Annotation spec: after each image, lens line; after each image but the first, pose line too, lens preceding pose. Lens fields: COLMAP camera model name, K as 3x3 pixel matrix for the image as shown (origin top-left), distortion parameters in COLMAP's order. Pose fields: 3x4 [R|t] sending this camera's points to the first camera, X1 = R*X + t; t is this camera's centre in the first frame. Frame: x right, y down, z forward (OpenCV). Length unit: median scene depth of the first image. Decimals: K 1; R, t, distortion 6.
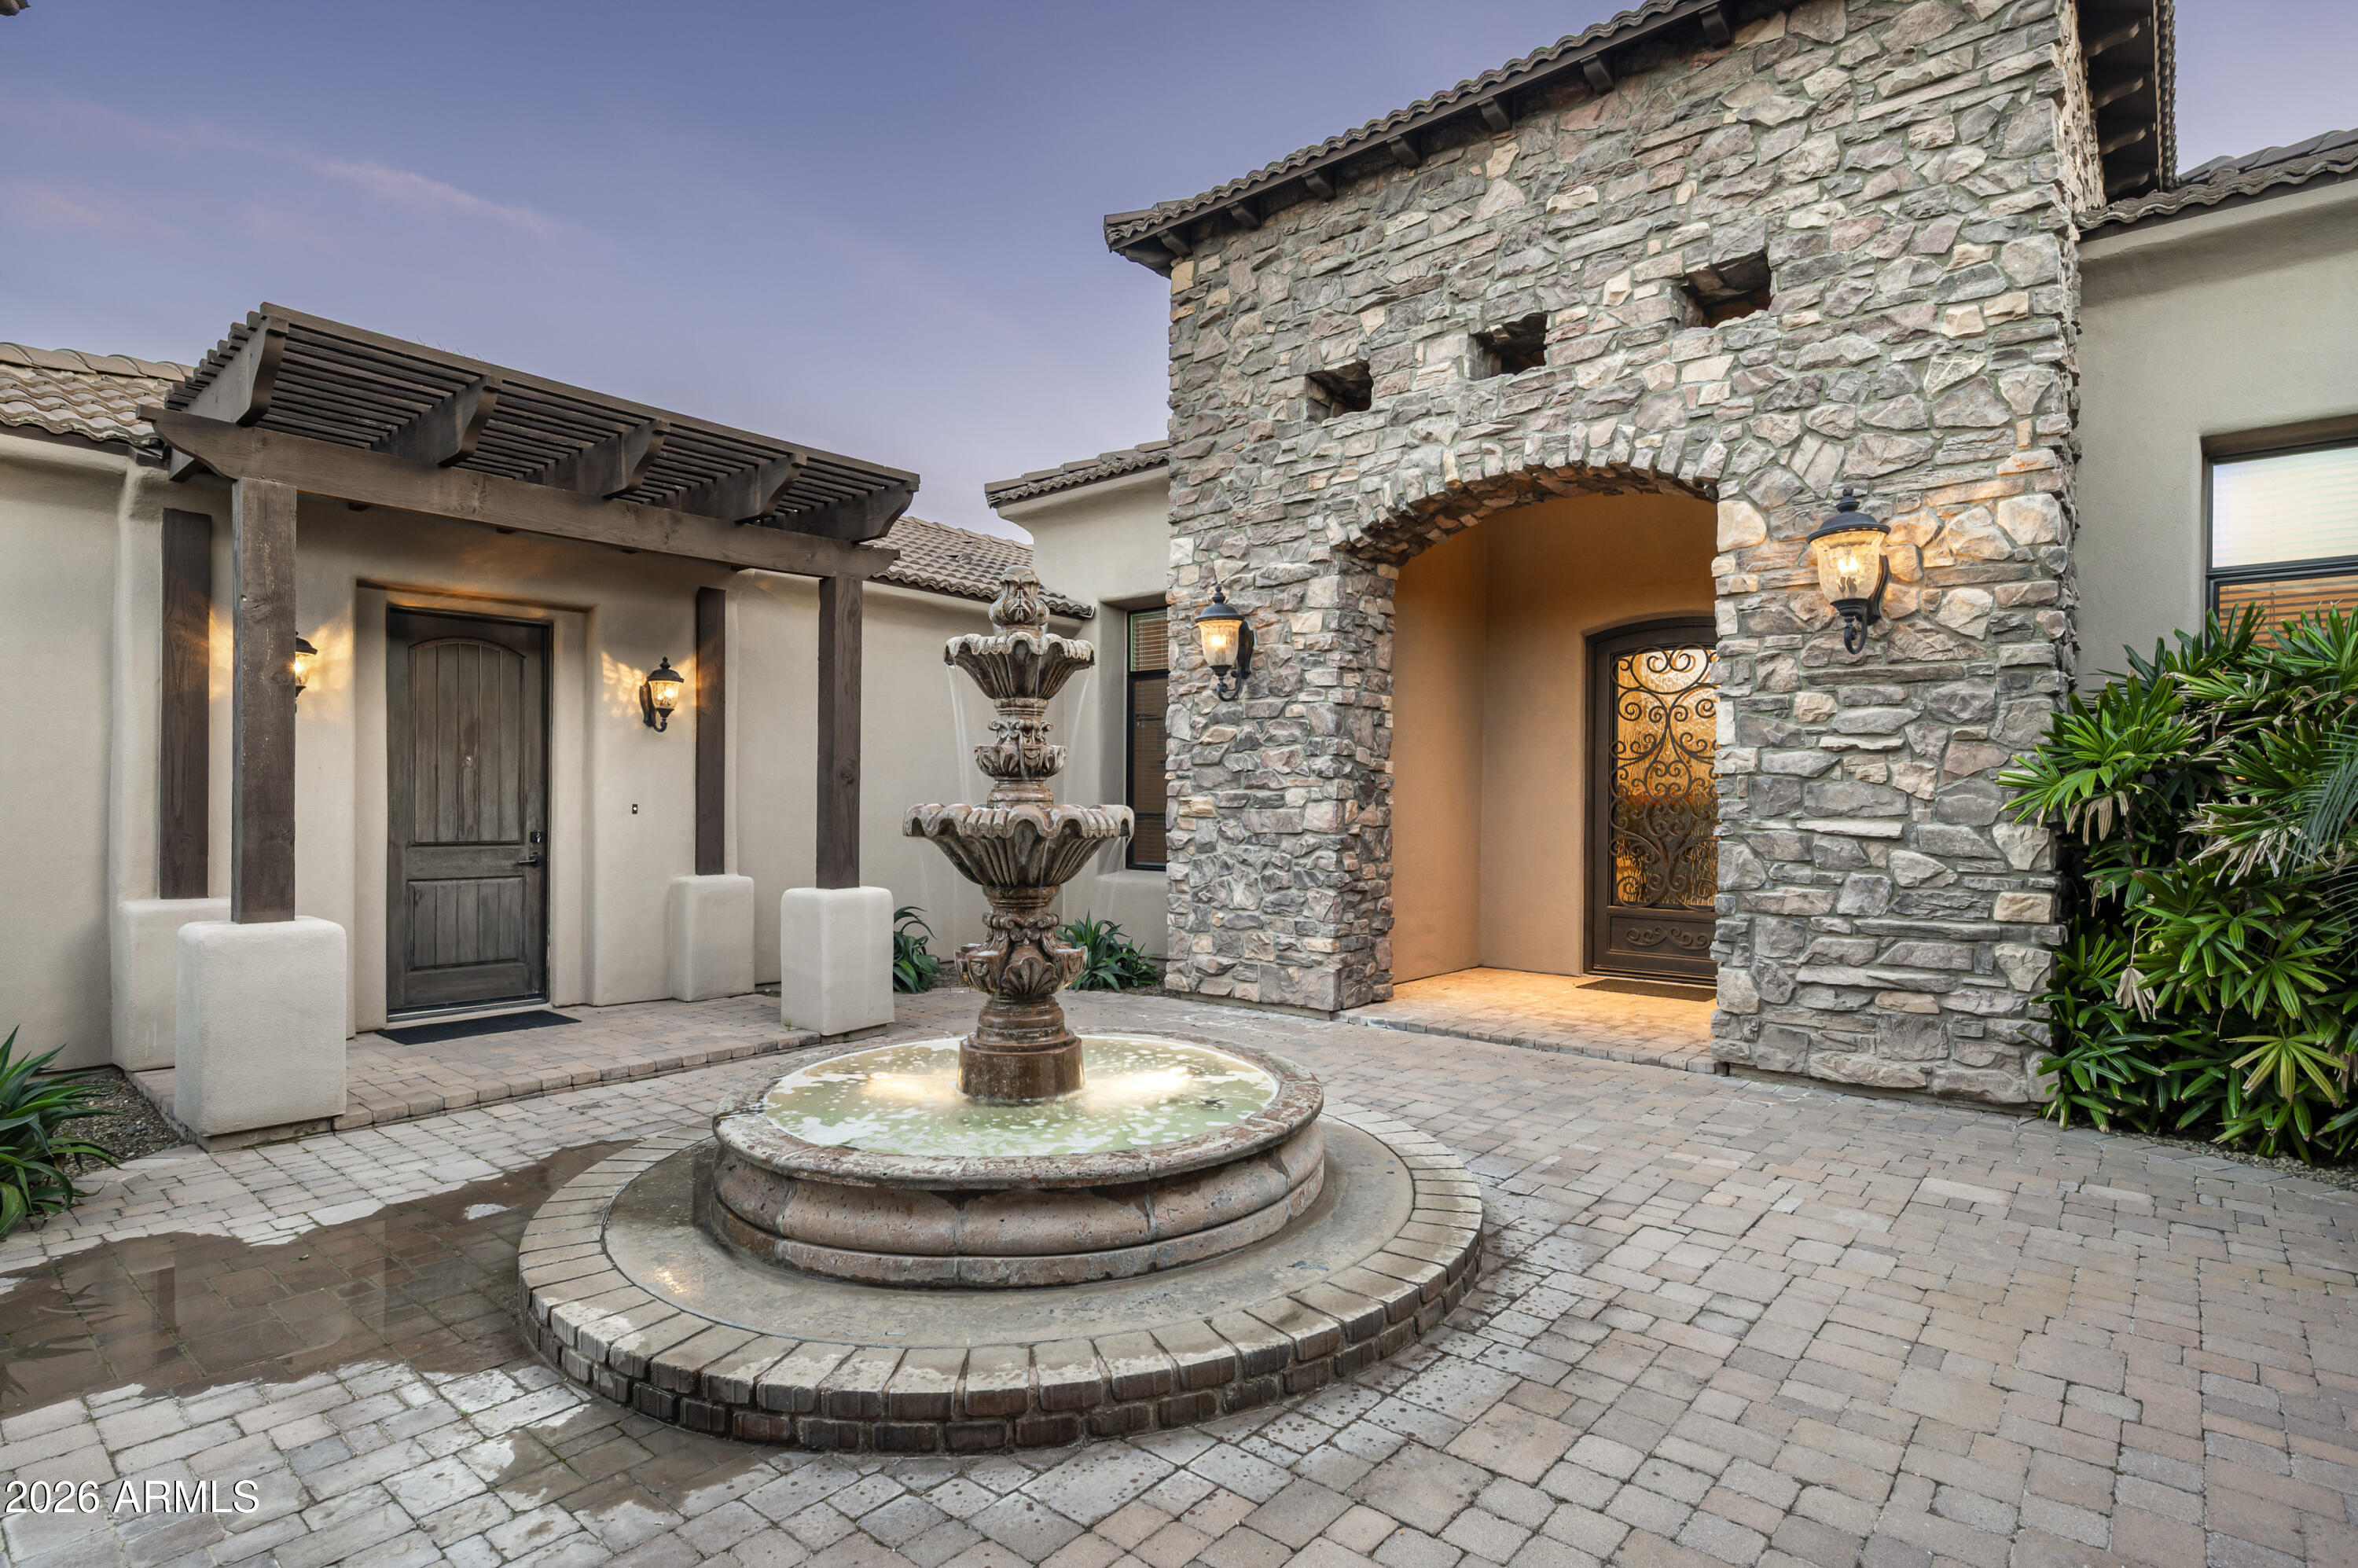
lens RADIAL K [[1177.5, 0, 1179.2], [0, 1177.5, 813.4], [0, 0, 1]] dist [0.000336, -0.000092]
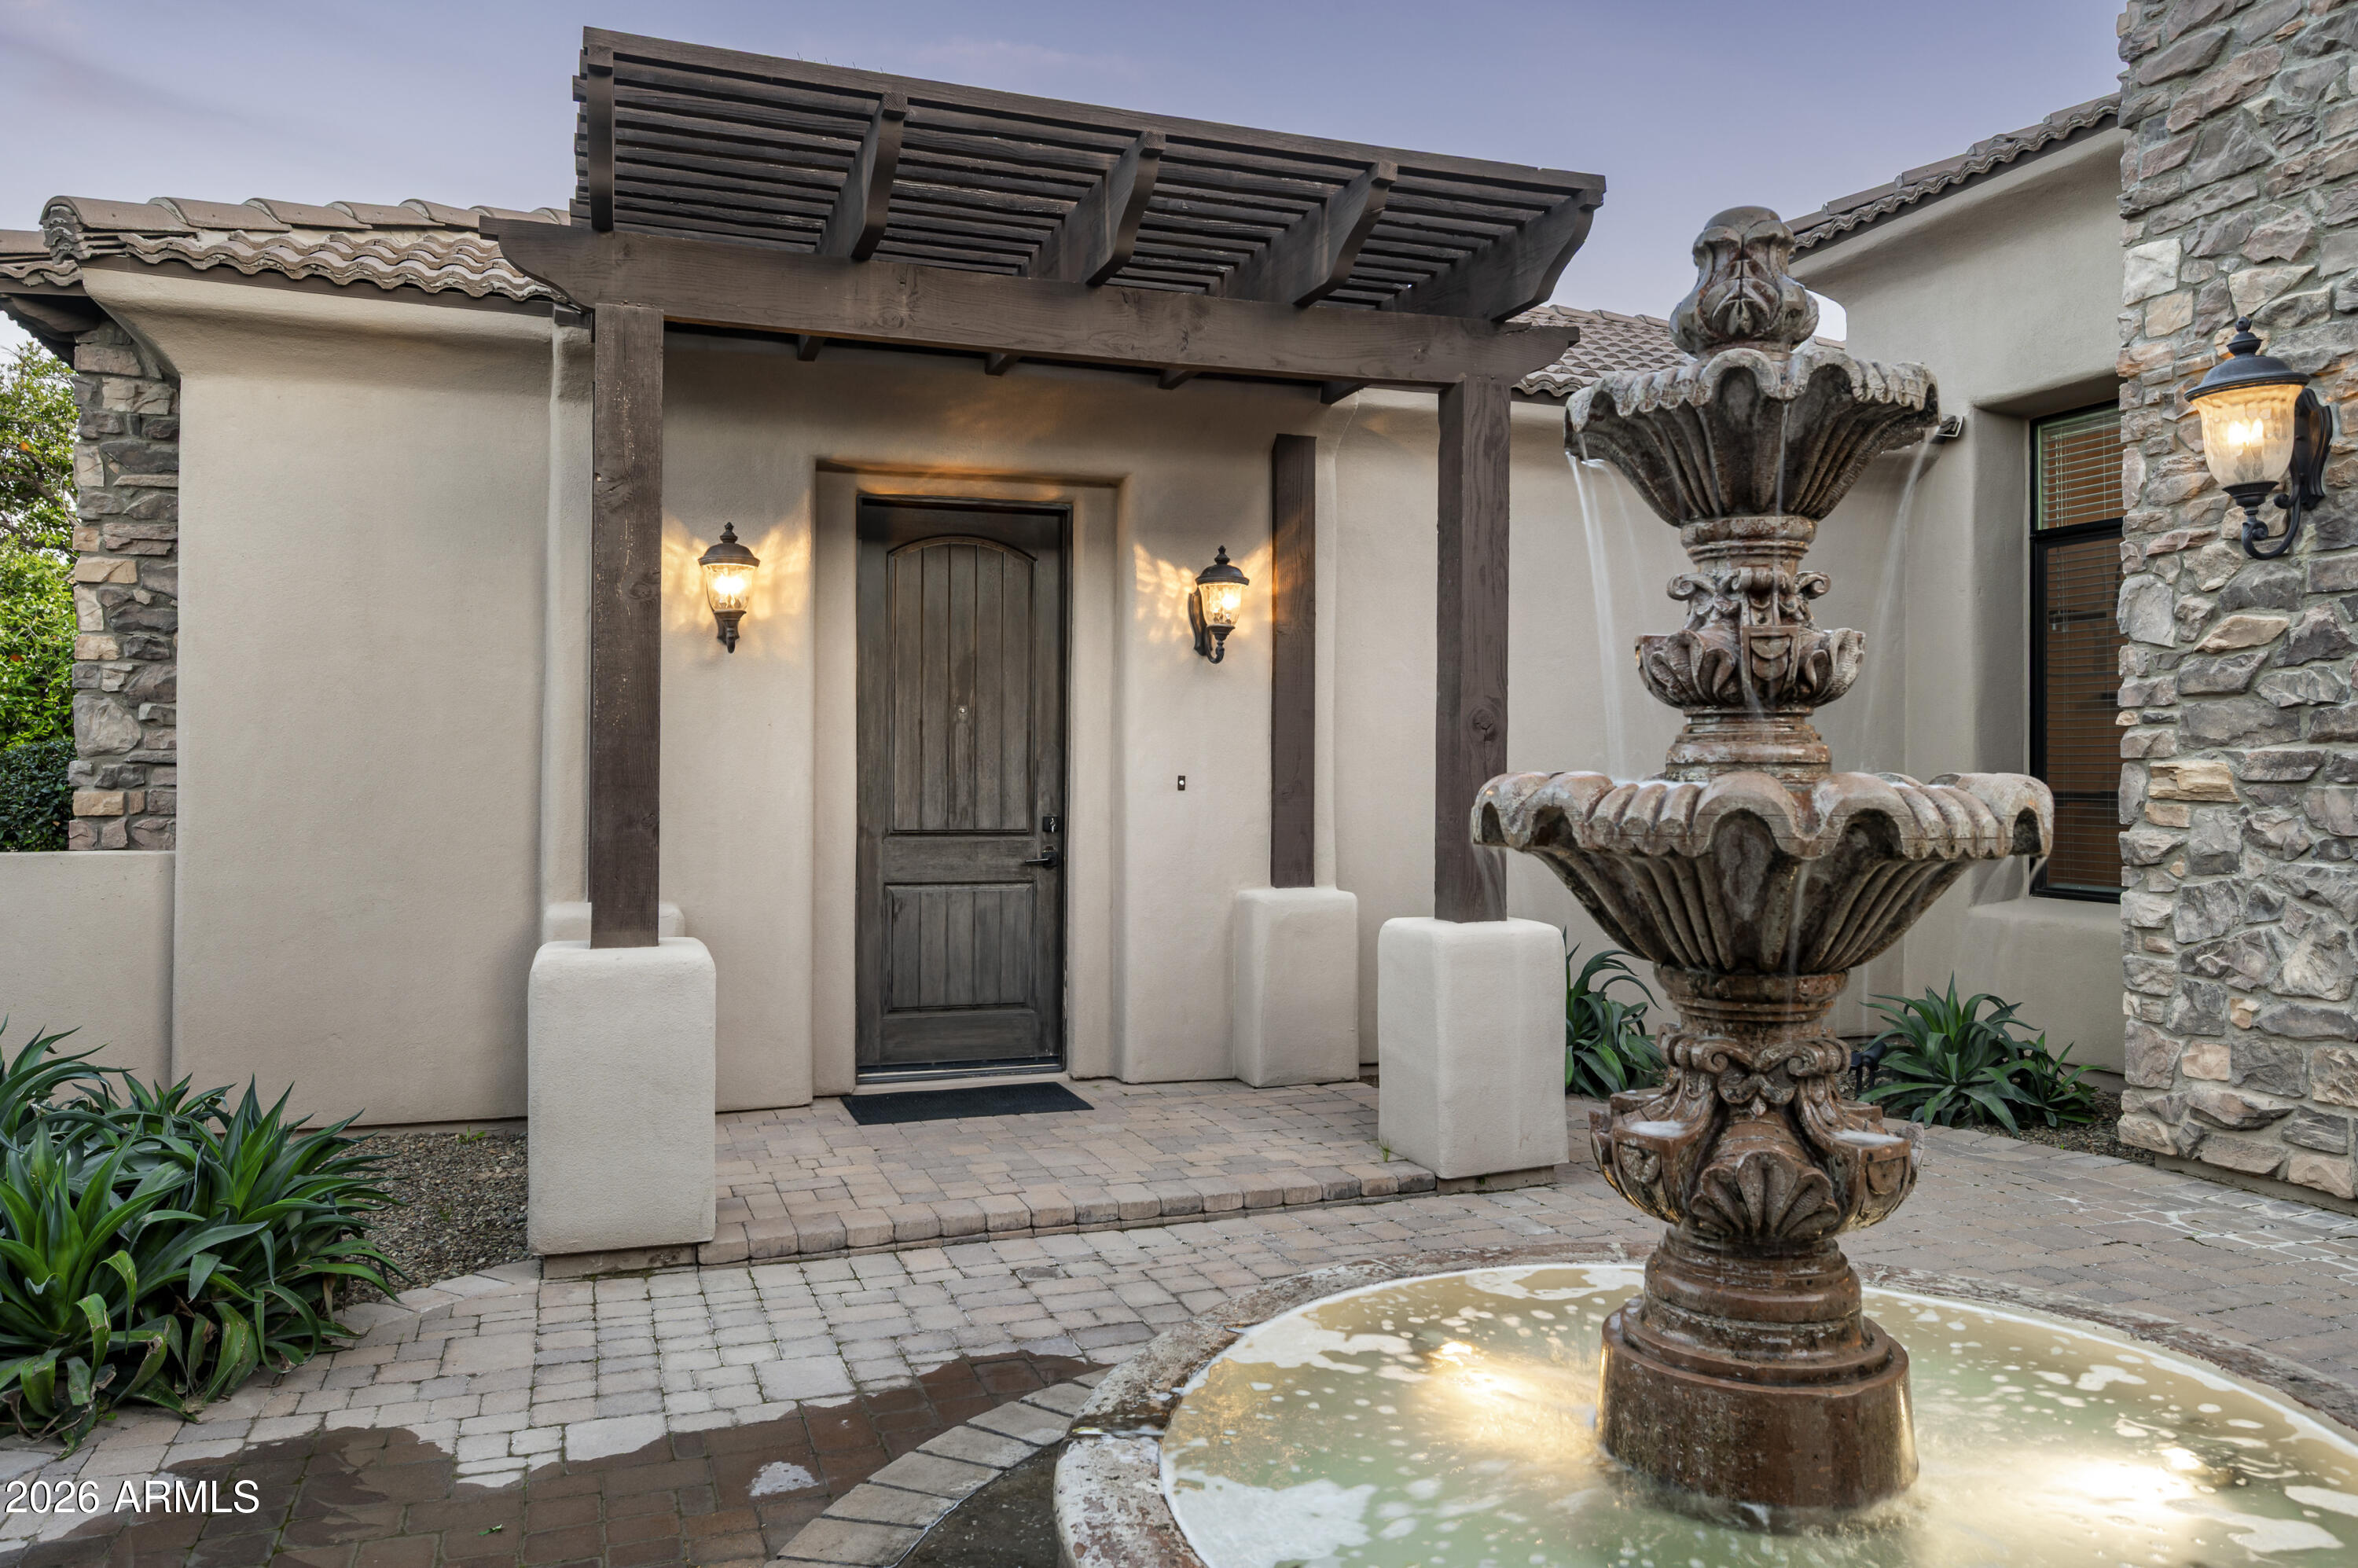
lens RADIAL K [[1654.9, 0, 1181.7], [0, 1654.9, 759.0], [0, 0, 1]] dist [0.000954, -0.001979]
pose [[0.868544, -0.005703, -0.495579, -0.010261], [-0.003628, 0.999834, -0.017864, -0.000717], [0.495598, 0.017313, 0.868379, 0.228408]]
